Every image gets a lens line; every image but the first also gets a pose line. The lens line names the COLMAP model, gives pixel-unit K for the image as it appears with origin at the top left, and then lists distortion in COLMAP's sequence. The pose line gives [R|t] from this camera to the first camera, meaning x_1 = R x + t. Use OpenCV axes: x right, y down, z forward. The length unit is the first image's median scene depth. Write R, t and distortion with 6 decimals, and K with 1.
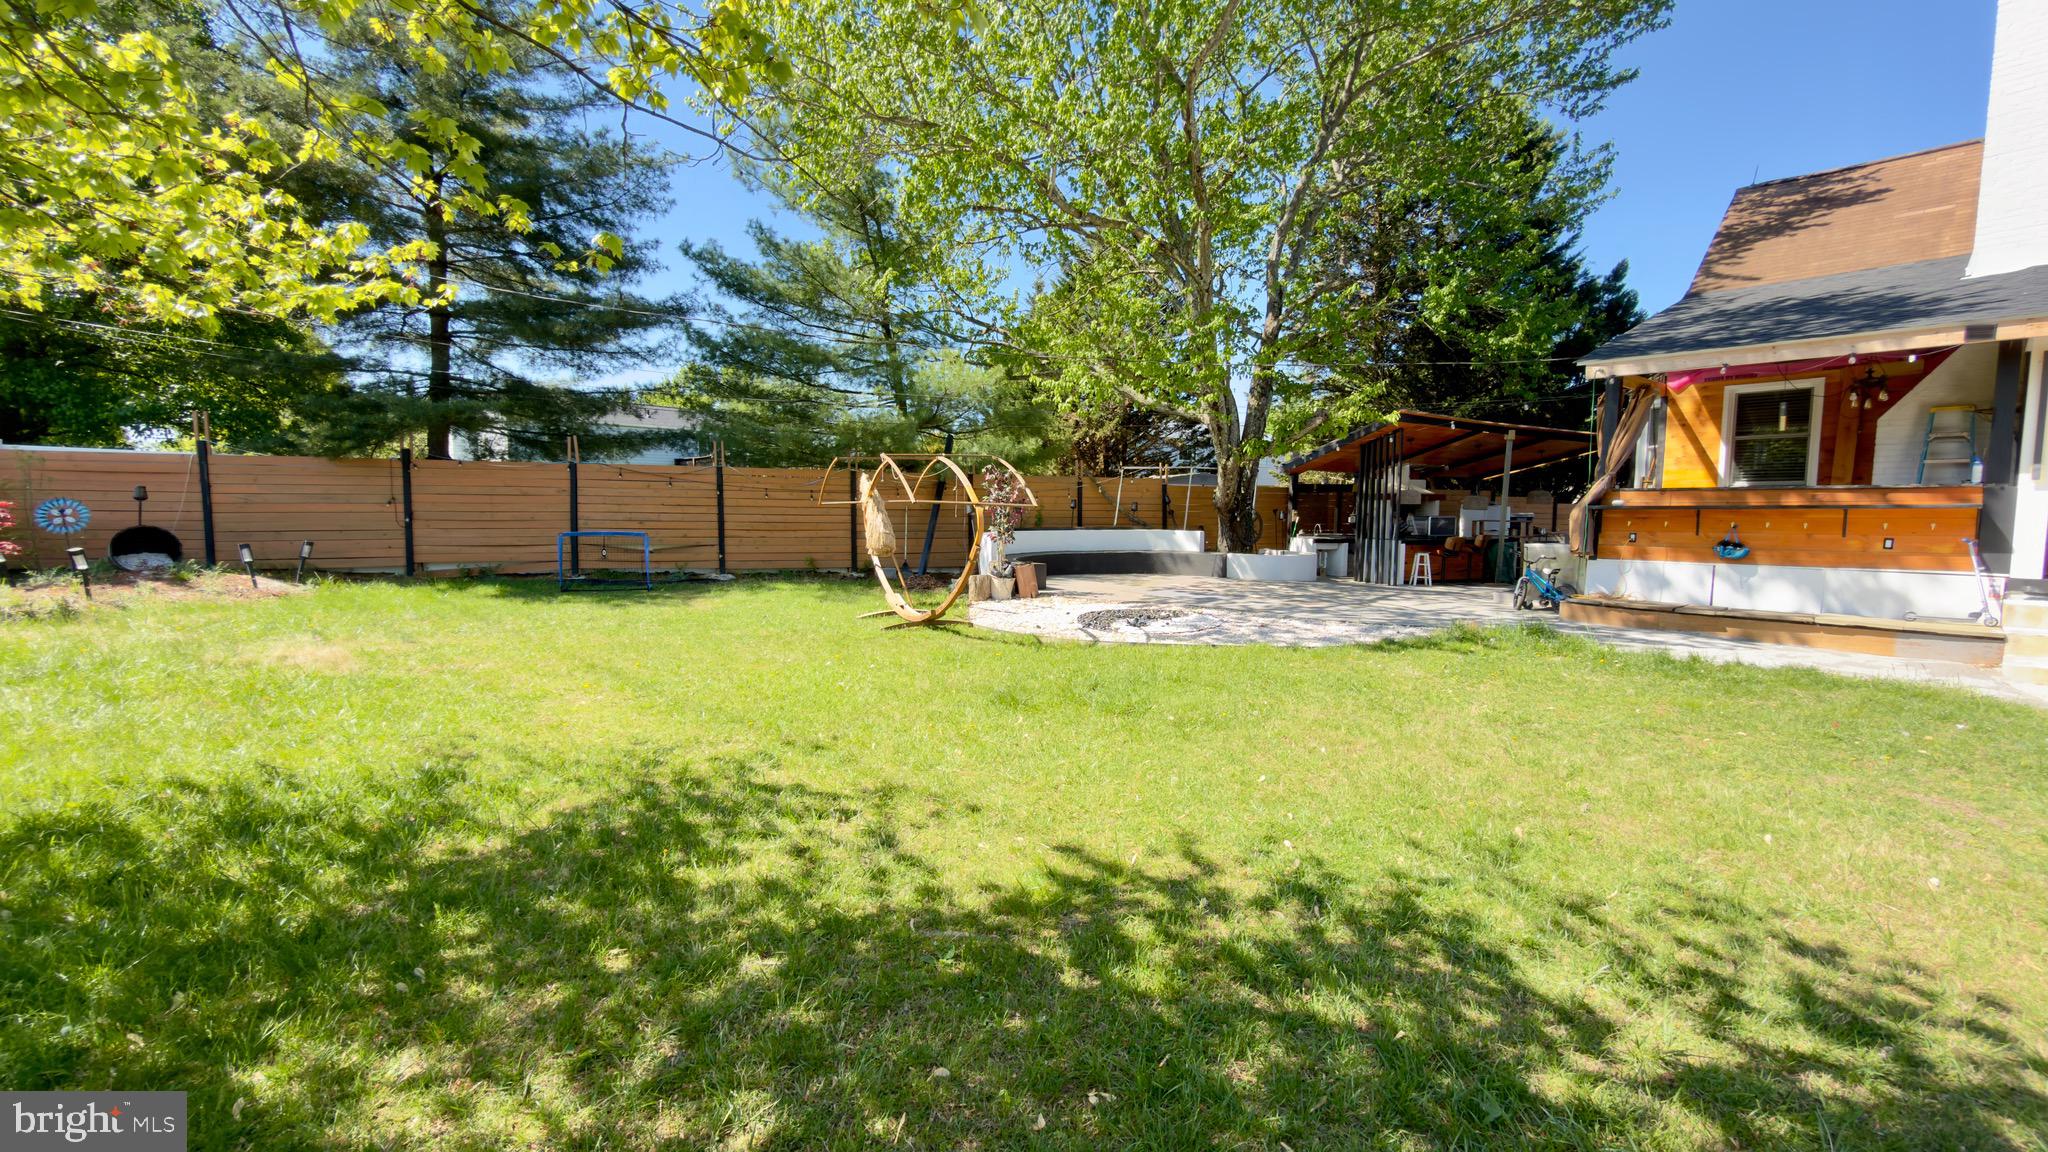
lens RADIAL K [[812.3, 0, 1023.2], [0, 812.3, 580.3], [0, 0, 1]] dist [-0.001881, 0.000535]
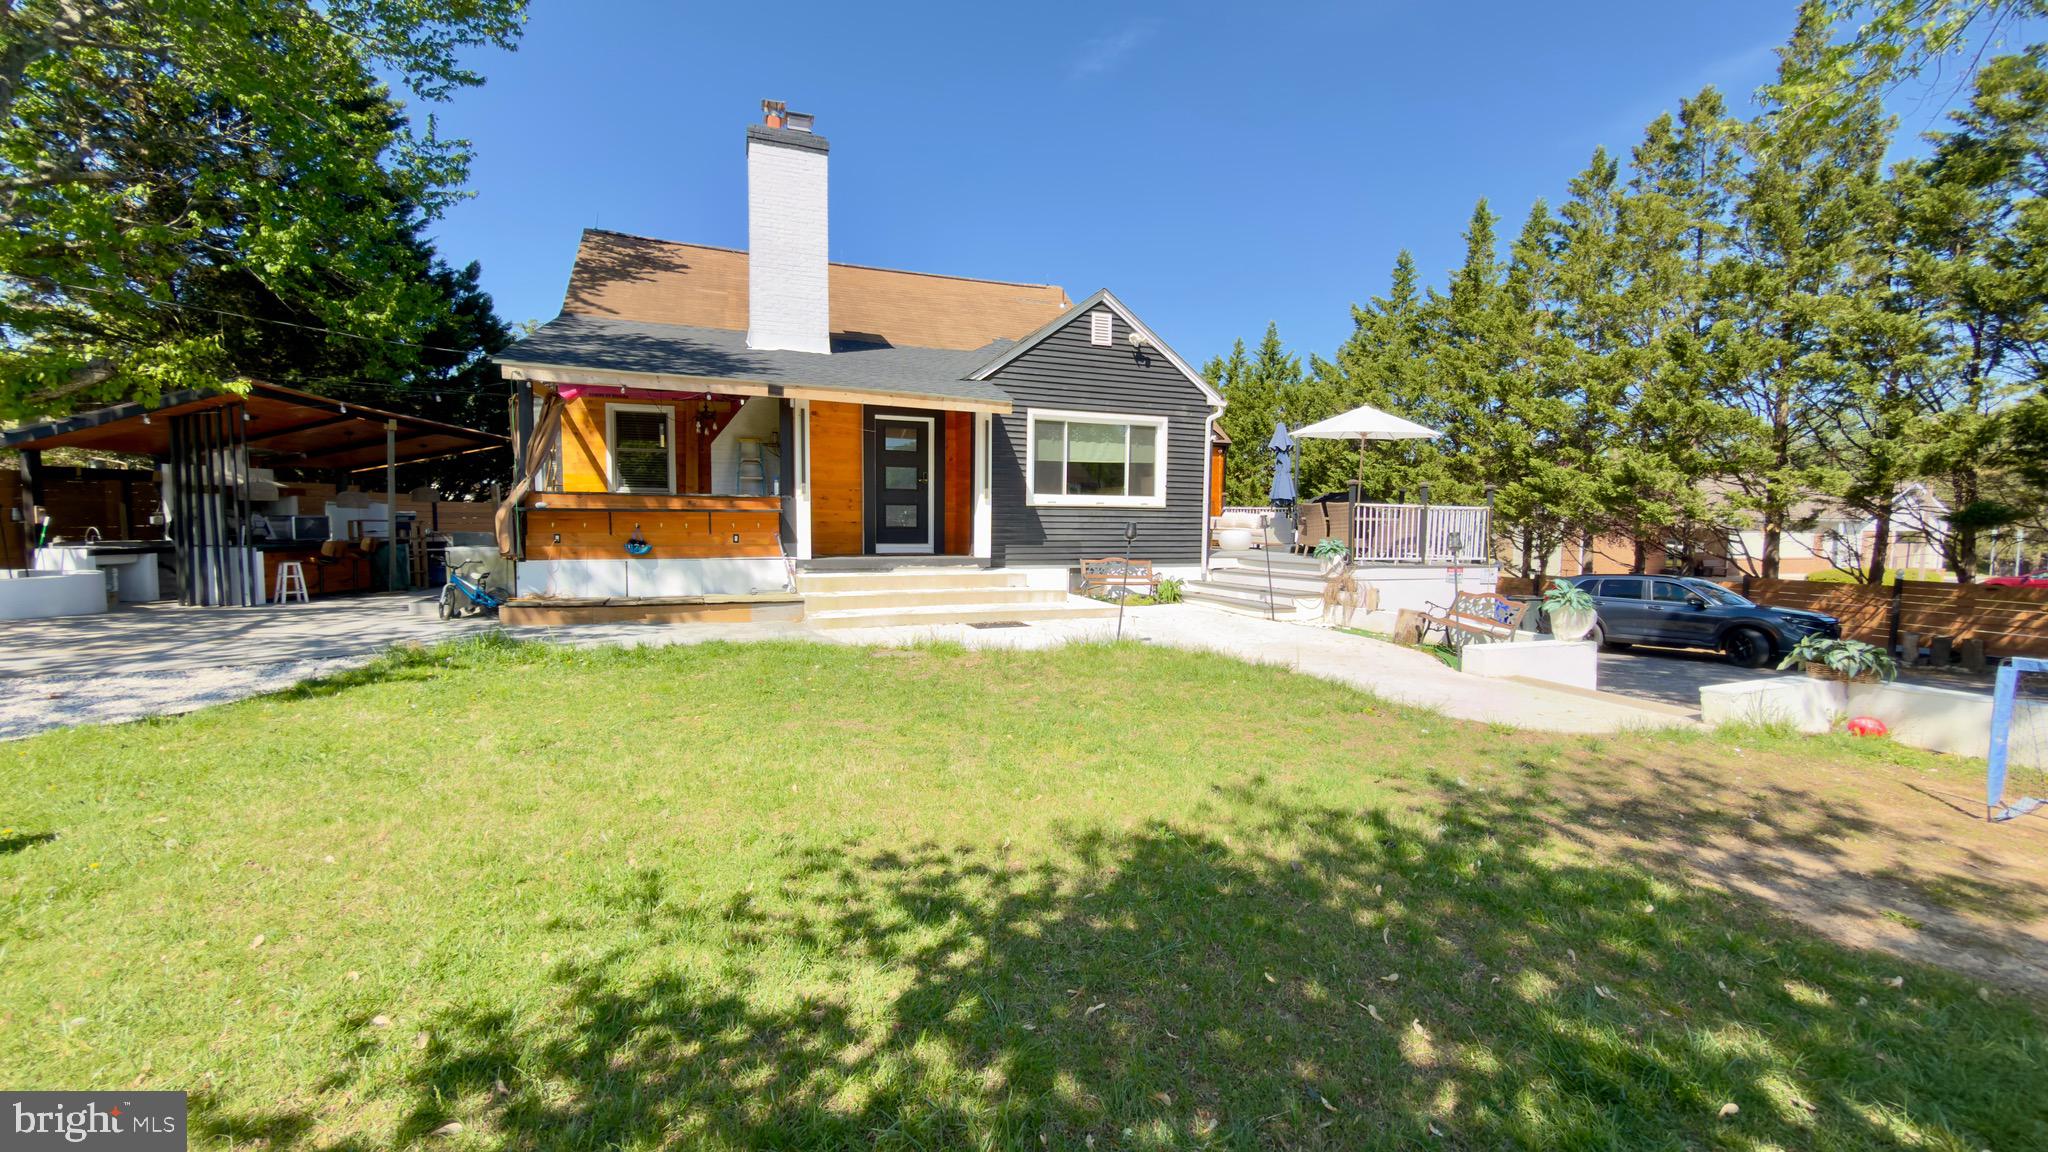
lens RADIAL K [[815.1, 0, 1032.8], [0, 815.1, 580.1], [0, 0, 1]] dist [-0.006126, 0.000254]
pose [[0.326175, -0.075907, 0.942257, -0.032937], [0.071298, 0.995907, 0.055549, -0.011699], [-0.942617, 0.049062, 0.330252, 0.070741]]
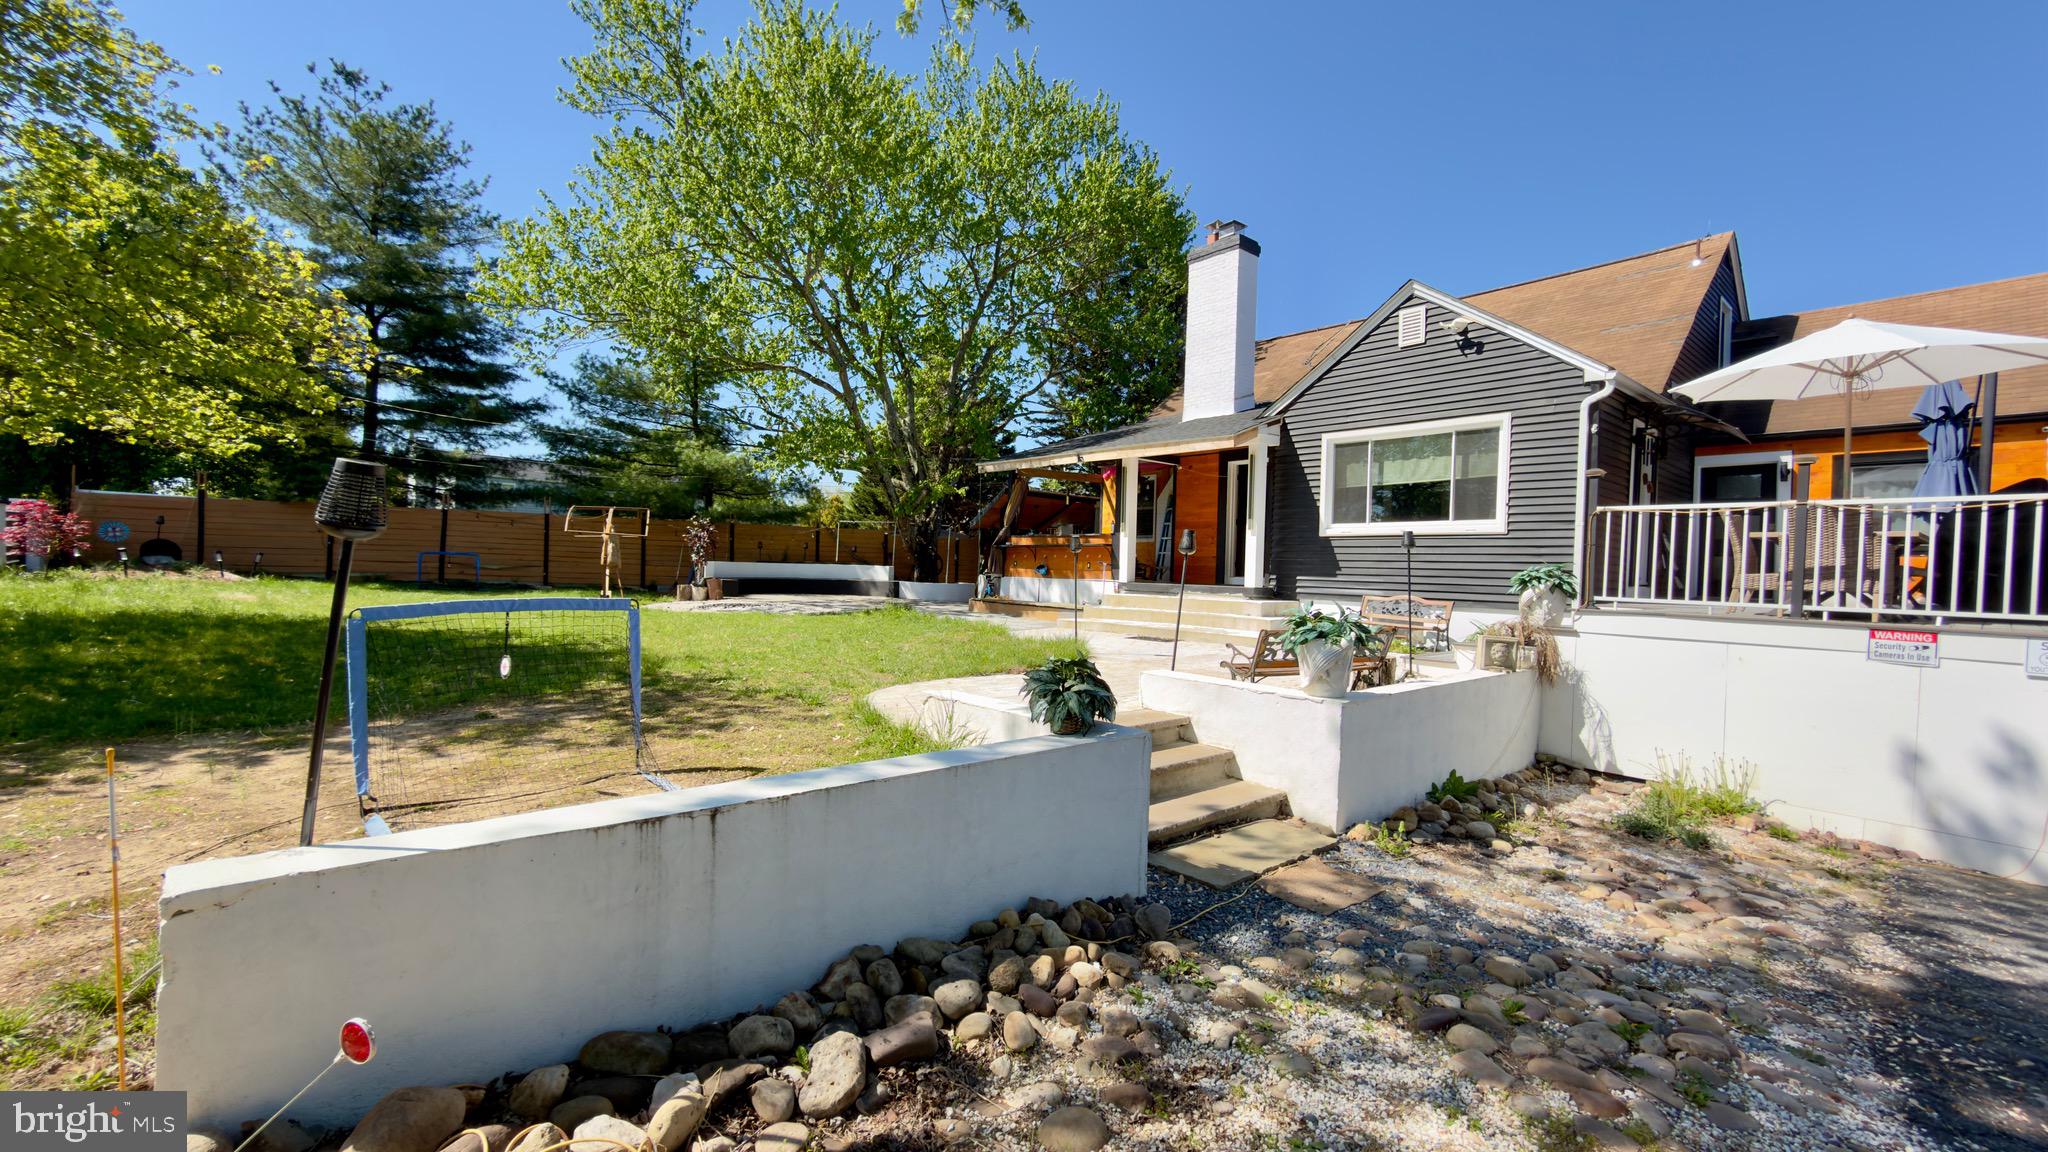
lens RADIAL K [[812.3, 0, 1023.2], [0, 812.3, 580.3], [0, 0, 1]] dist [-0.001881, 0.000535]
pose [[0.999724, 0.022470, -0.006847, 0.678191], [-0.022909, 0.997095, -0.072636, 0.092886], [0.005195, 0.072773, 0.997335, -0.625098]]
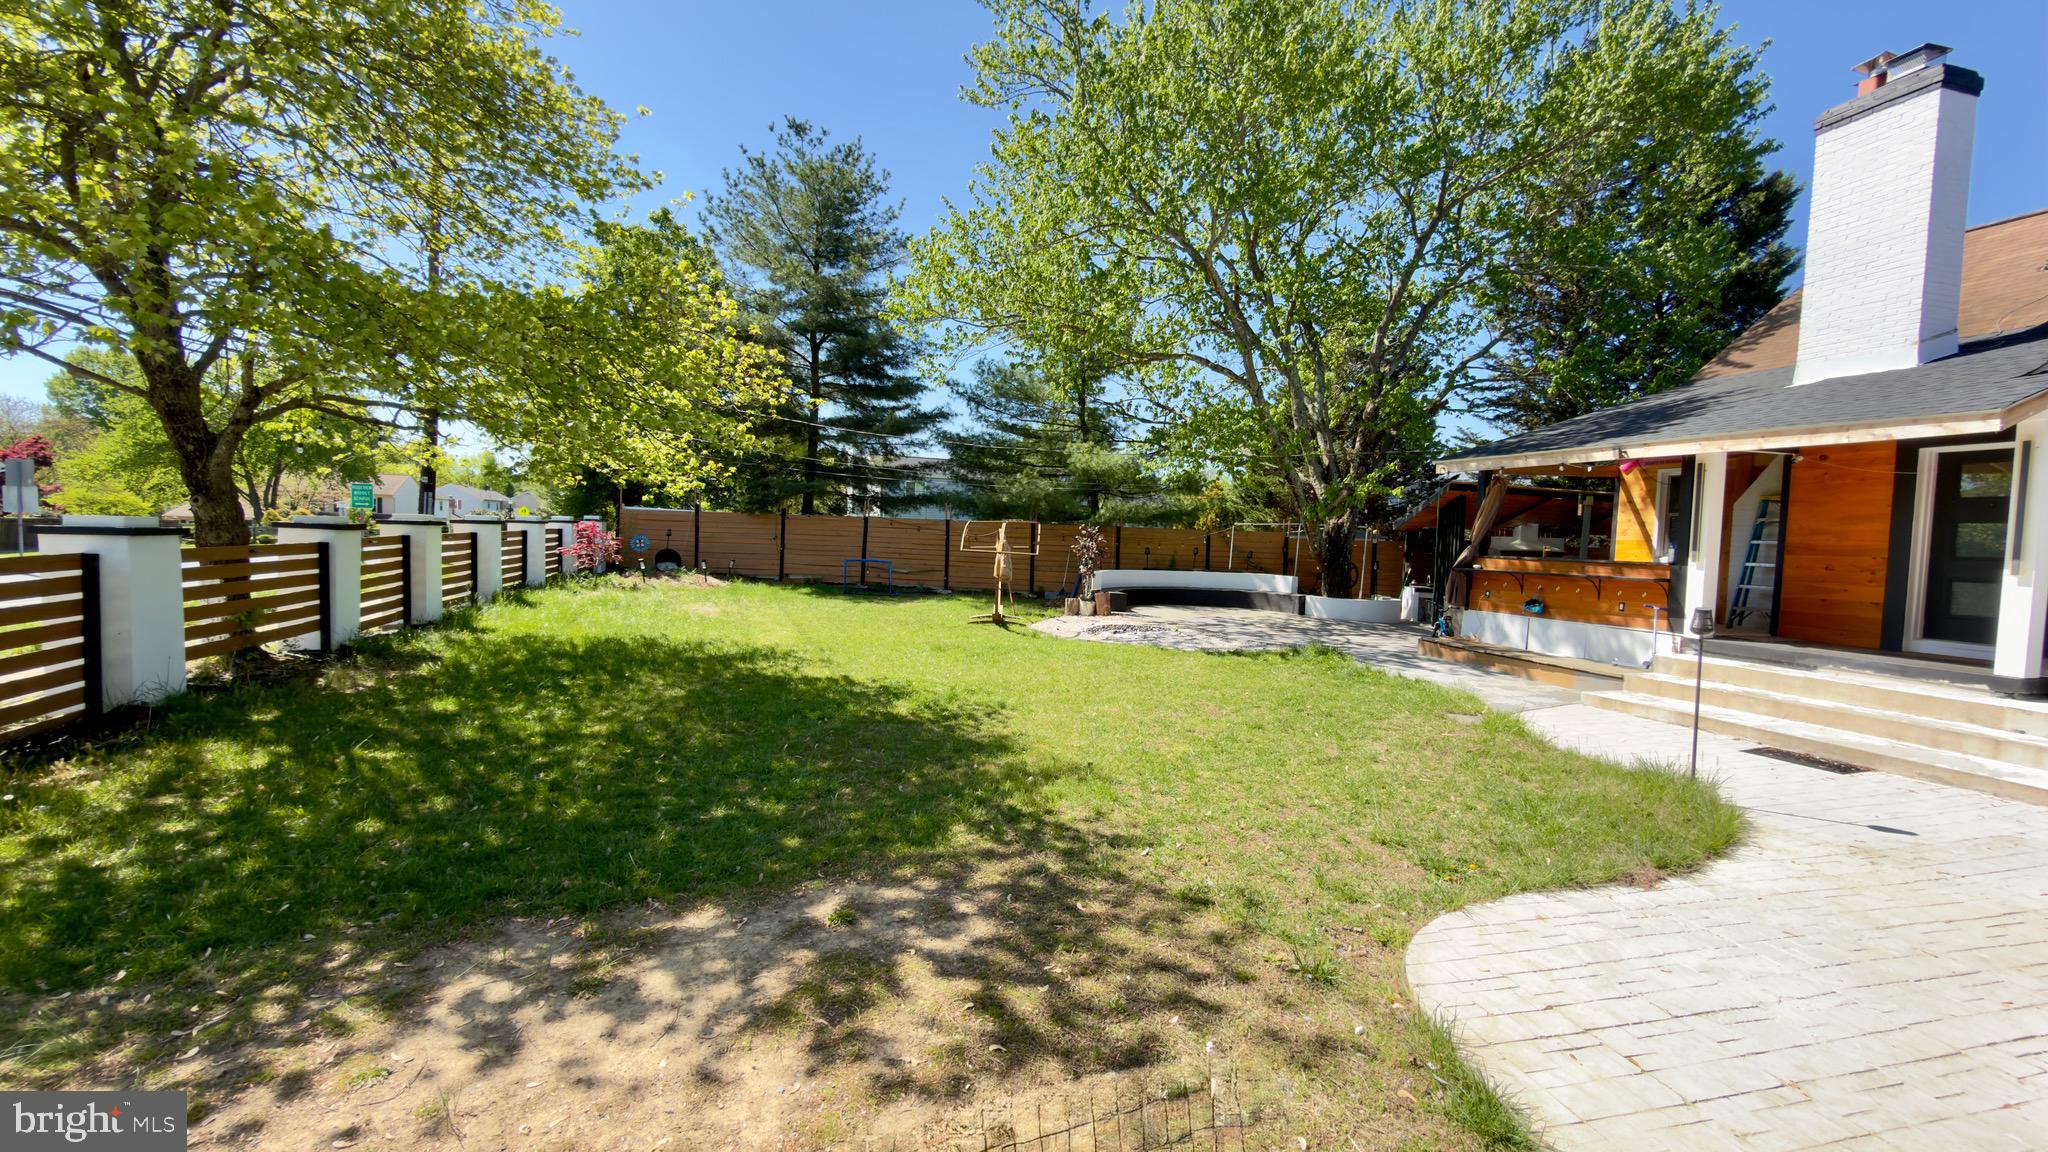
lens RADIAL K [[812.3, 0, 1023.2], [0, 812.3, 580.3], [0, 0, 1]] dist [-0.001881, 0.000535]
pose [[0.899522, 0.047133, -0.434326, 0.562264], [-0.064789, 0.997562, -0.025929, 0.005664], [0.432045, 0.051463, 0.900383, -0.413370]]
